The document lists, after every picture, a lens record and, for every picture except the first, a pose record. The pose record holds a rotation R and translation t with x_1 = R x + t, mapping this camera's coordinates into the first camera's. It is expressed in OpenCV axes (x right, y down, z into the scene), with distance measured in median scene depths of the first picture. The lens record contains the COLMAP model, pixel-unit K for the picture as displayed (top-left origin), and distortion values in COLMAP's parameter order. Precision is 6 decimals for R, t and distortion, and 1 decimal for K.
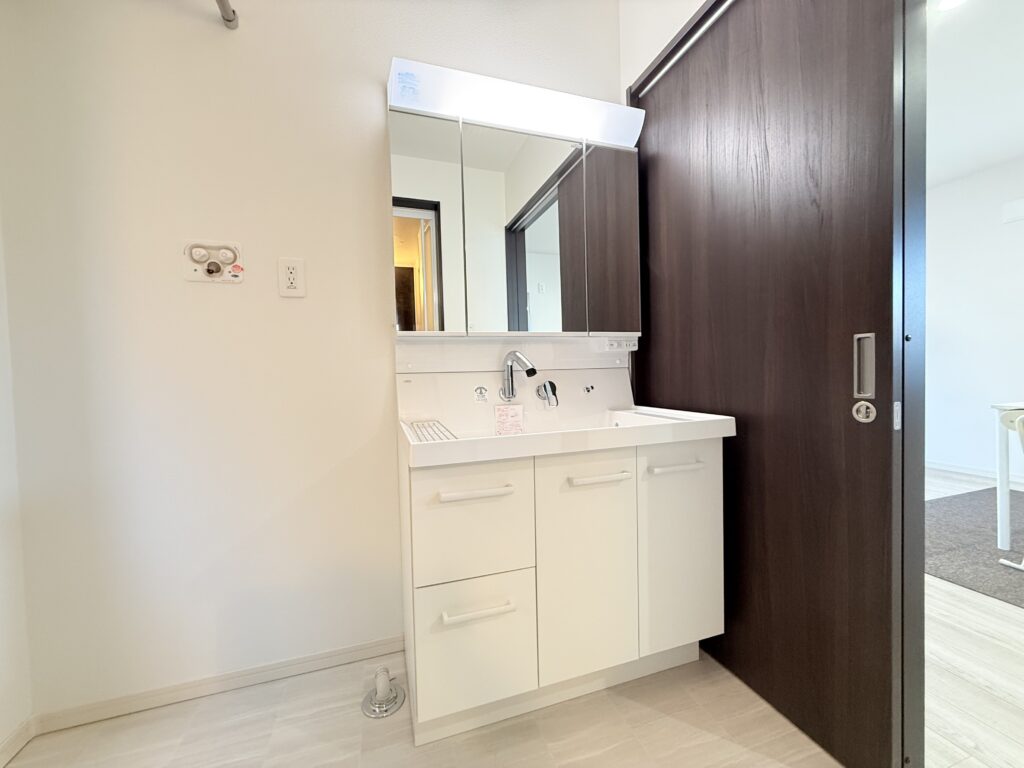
lens RADIAL K [[404.8, 0, 510.3], [0, 404.8, 382.4], [0, 0, 1]] dist [-0.001027, 0.000410]
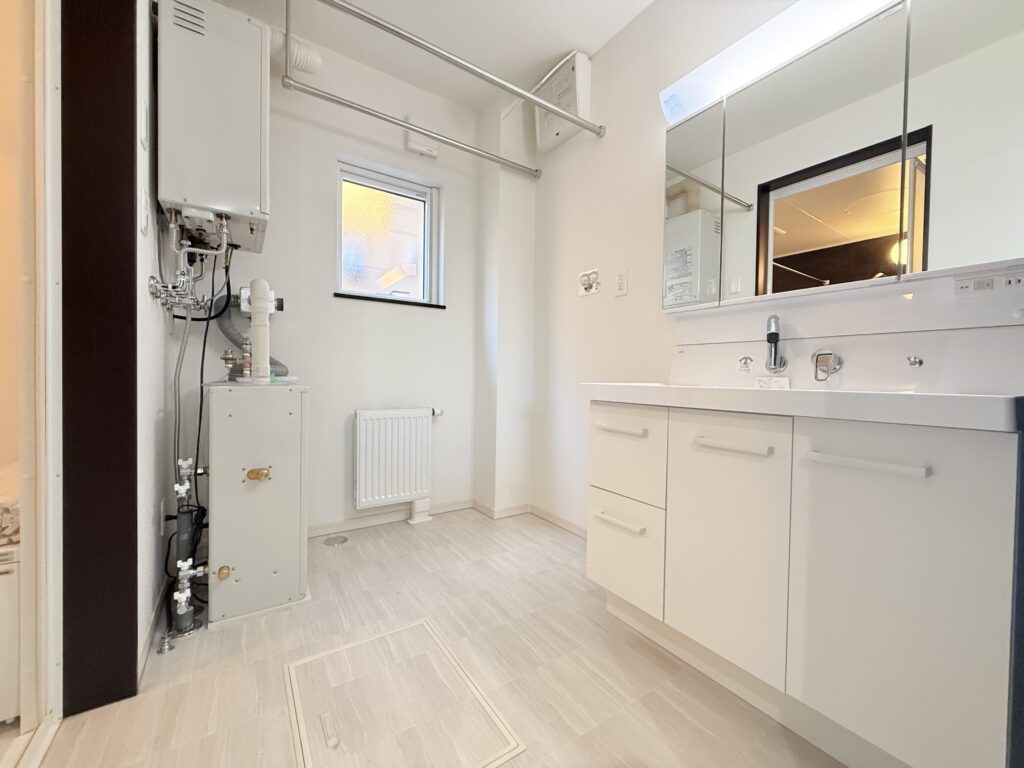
lens RADIAL K [[404.8, 0, 510.3], [0, 404.8, 382.4], [0, 0, 1]] dist [-0.001027, 0.000410]
pose [[0.269171, 0.046061, -0.961990, 0.825614], [-0.050559, 0.998154, 0.033646, 0.079097], [0.961764, 0.039581, 0.271003, 0.236226]]
